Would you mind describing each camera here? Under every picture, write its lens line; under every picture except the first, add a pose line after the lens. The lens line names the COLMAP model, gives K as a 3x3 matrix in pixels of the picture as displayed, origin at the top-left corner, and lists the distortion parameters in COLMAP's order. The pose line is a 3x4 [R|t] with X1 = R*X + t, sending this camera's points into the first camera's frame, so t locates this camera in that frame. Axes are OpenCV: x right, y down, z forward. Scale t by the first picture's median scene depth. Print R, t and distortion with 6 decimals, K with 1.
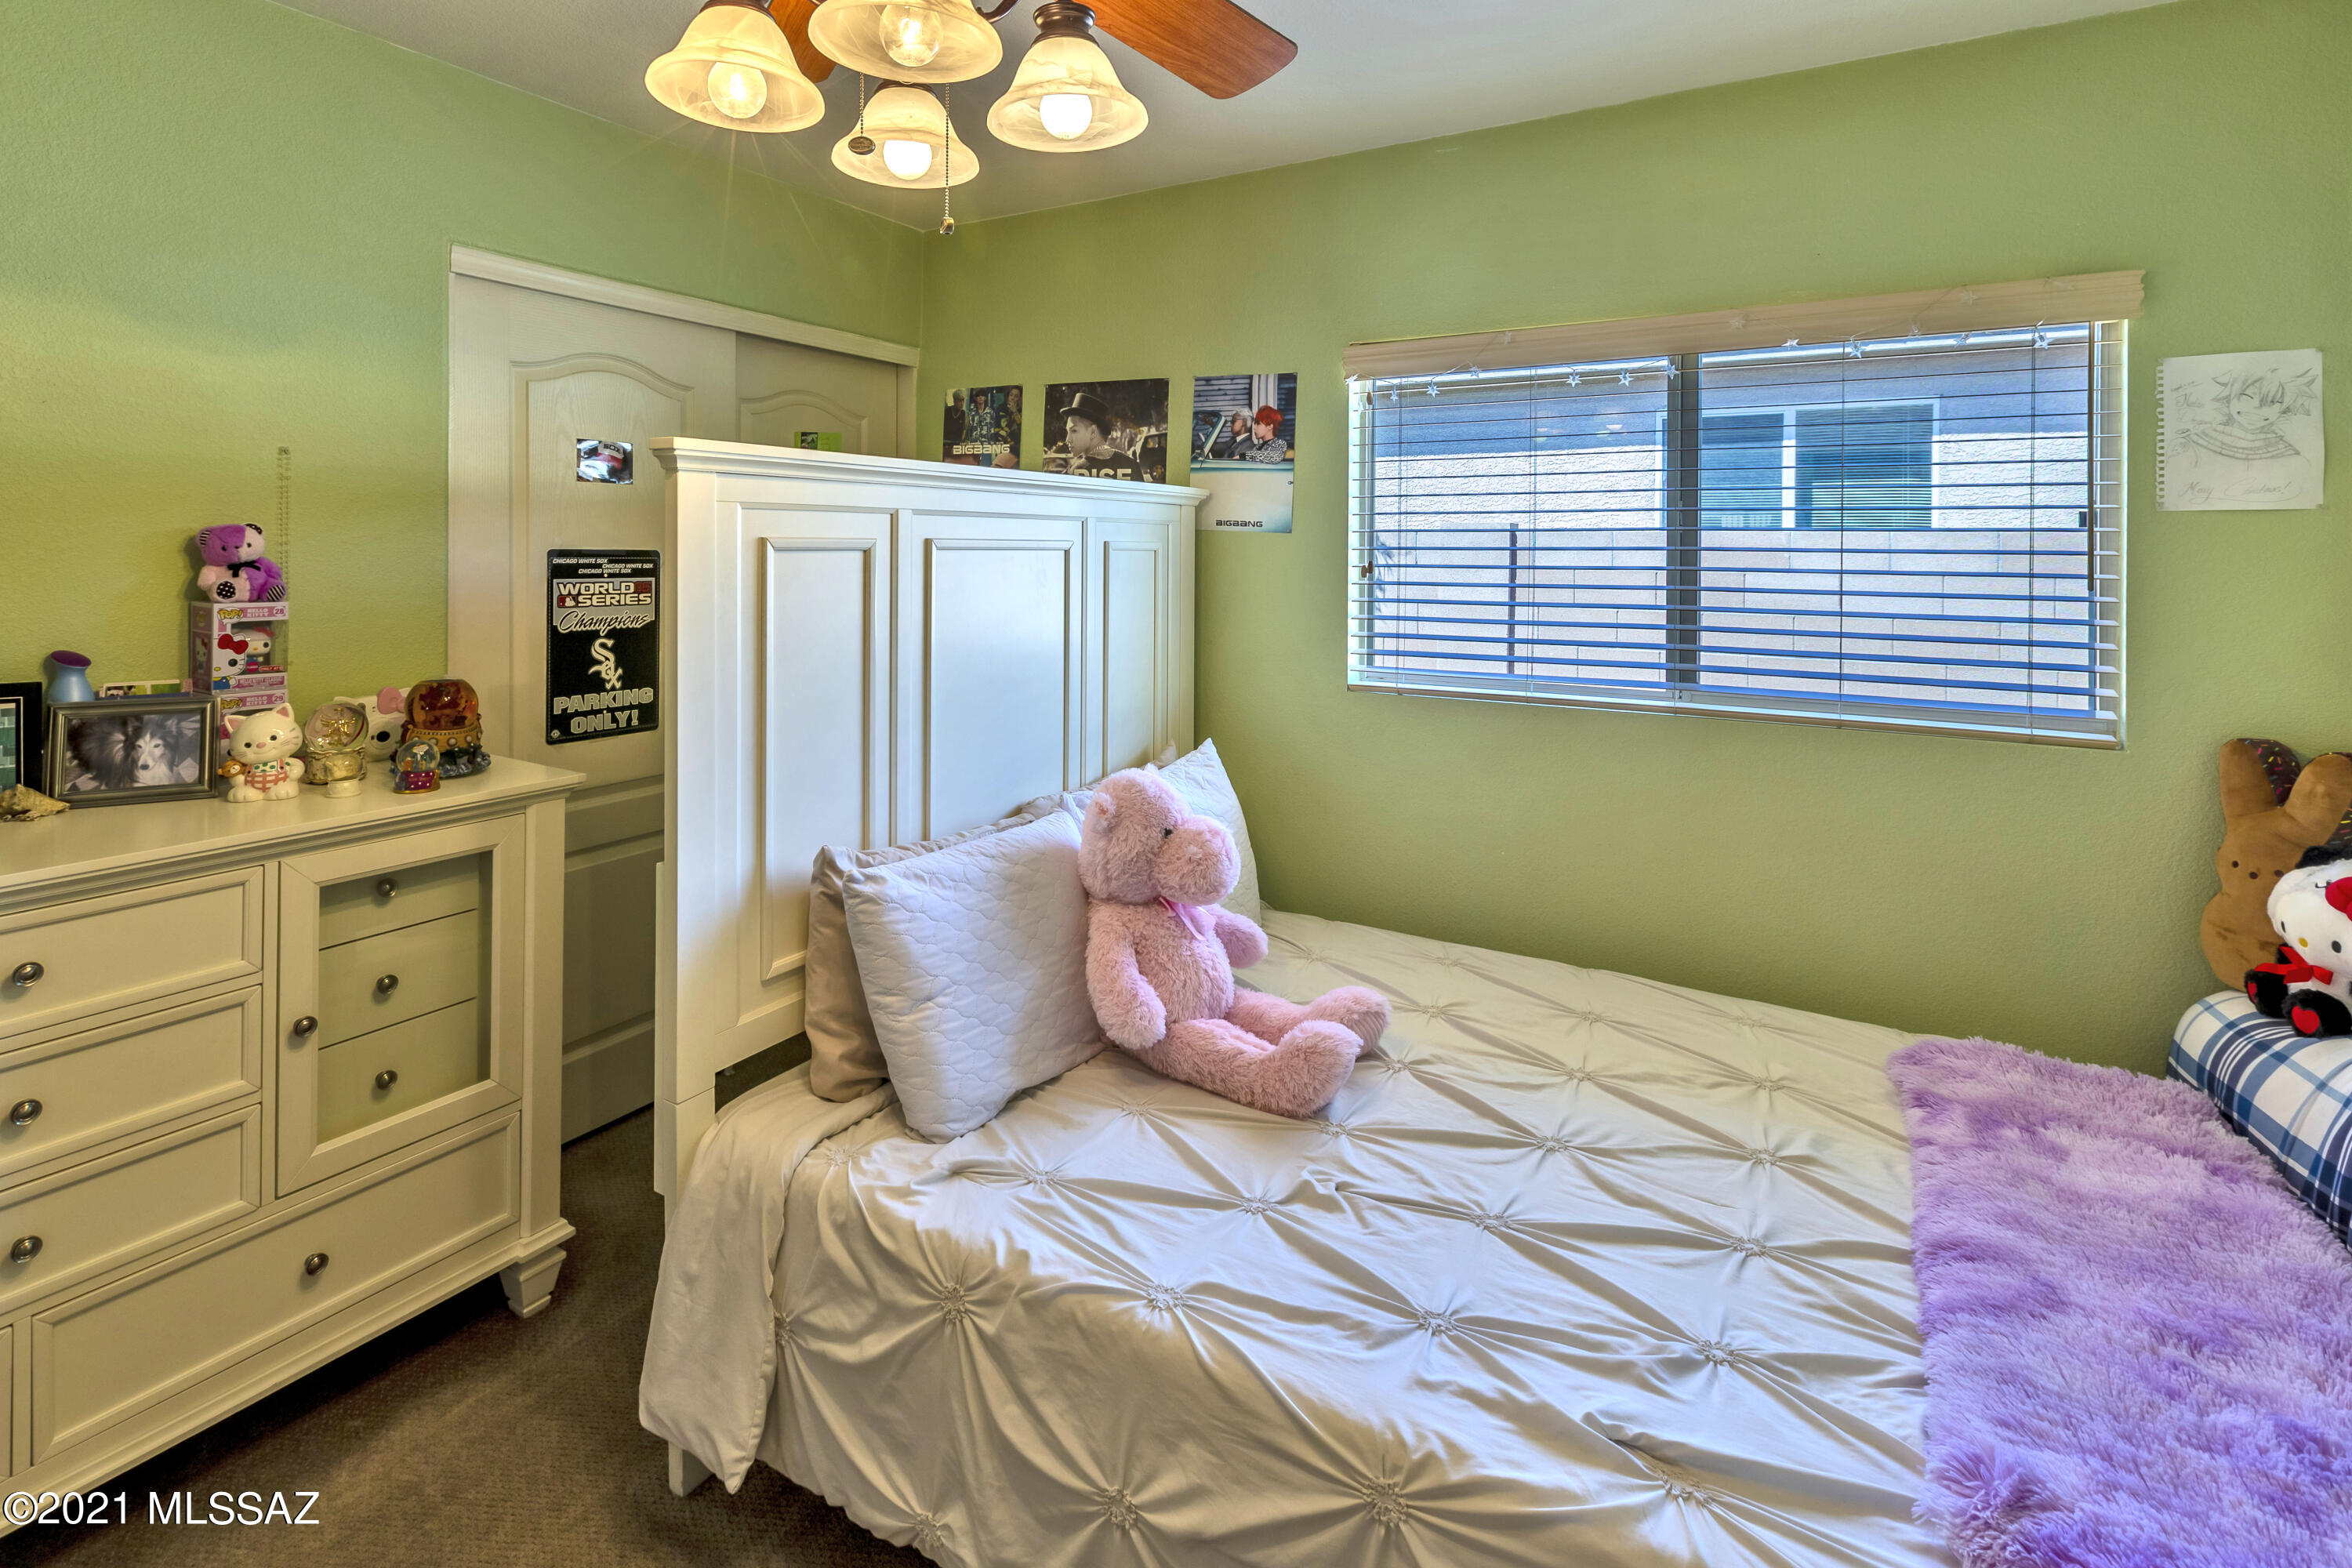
lens RADIAL K [[1160.5, 0, 991.5], [0, 1160.5, 556.6], [0, 0, 1]] dist [0.001607, 0.000421]
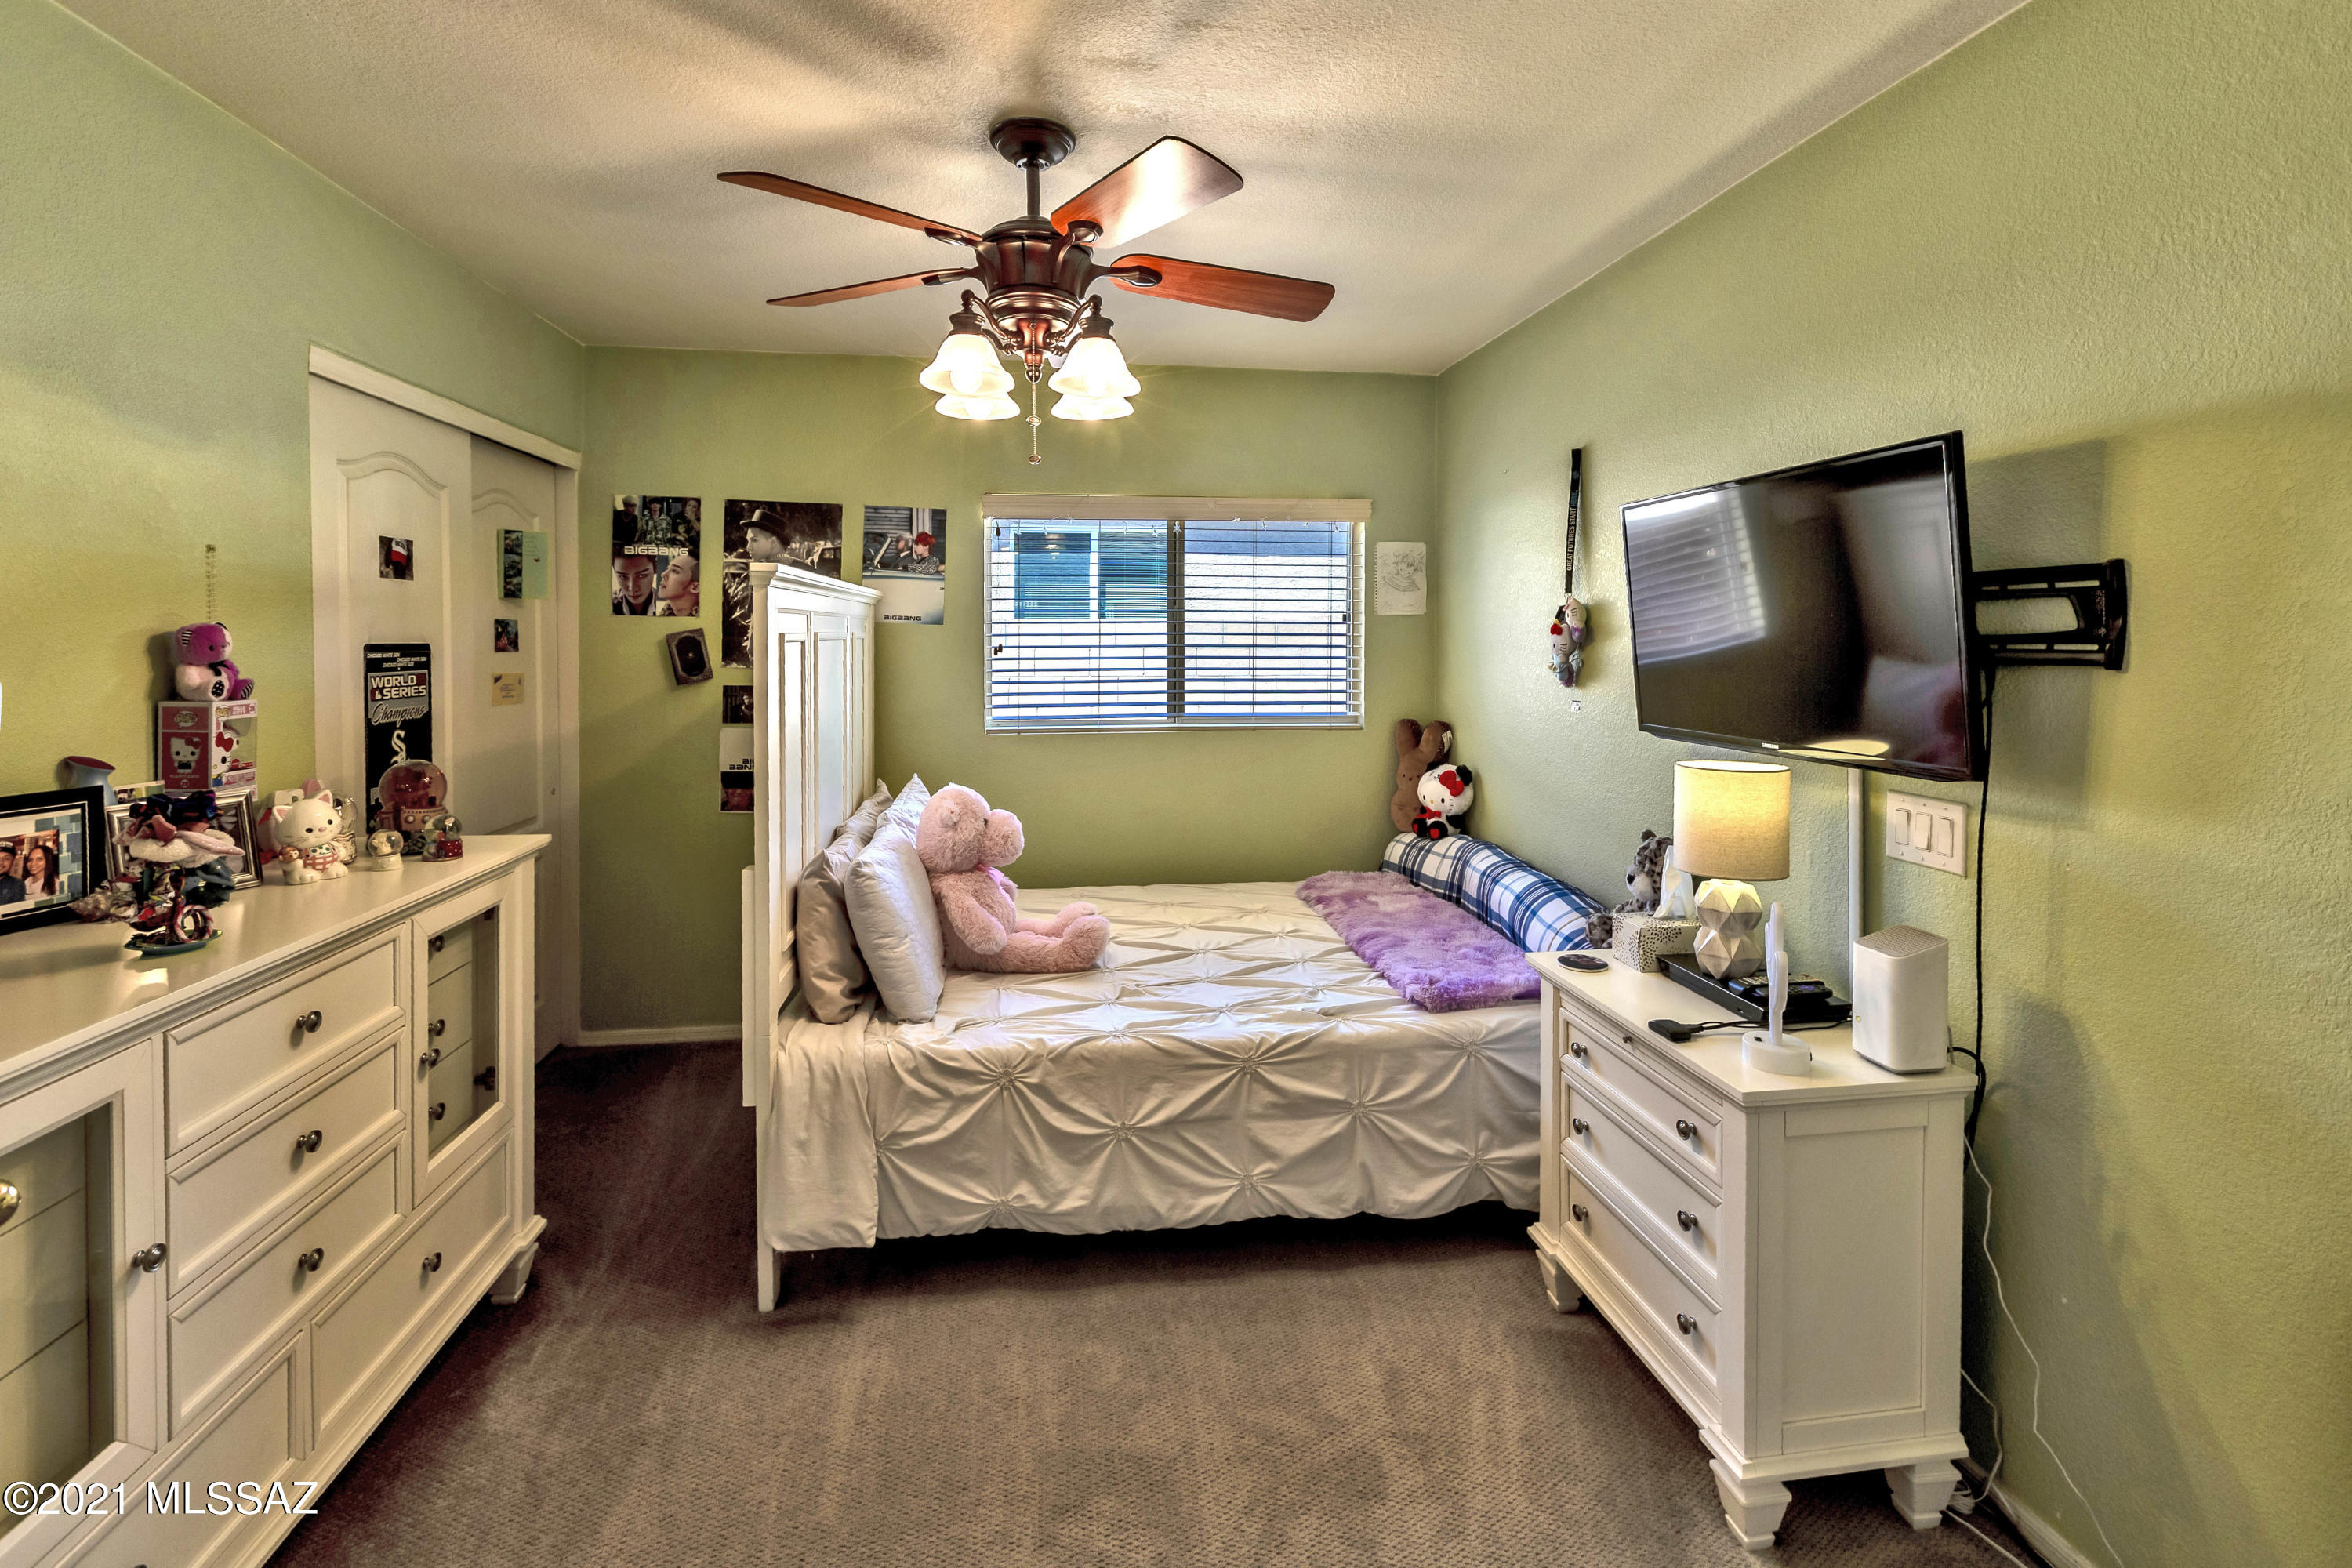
lens RADIAL K [[1160.5, 0, 1147.7], [0, 1160.5, 661.9], [0, 0, 1]] dist [0.001607, 0.000421]
pose [[0.744120, -0.025117, 0.667573, -0.728909], [0.011001, 0.999618, 0.025347, -0.011939], [-0.667955, -0.011518, 0.744113, -0.299671]]
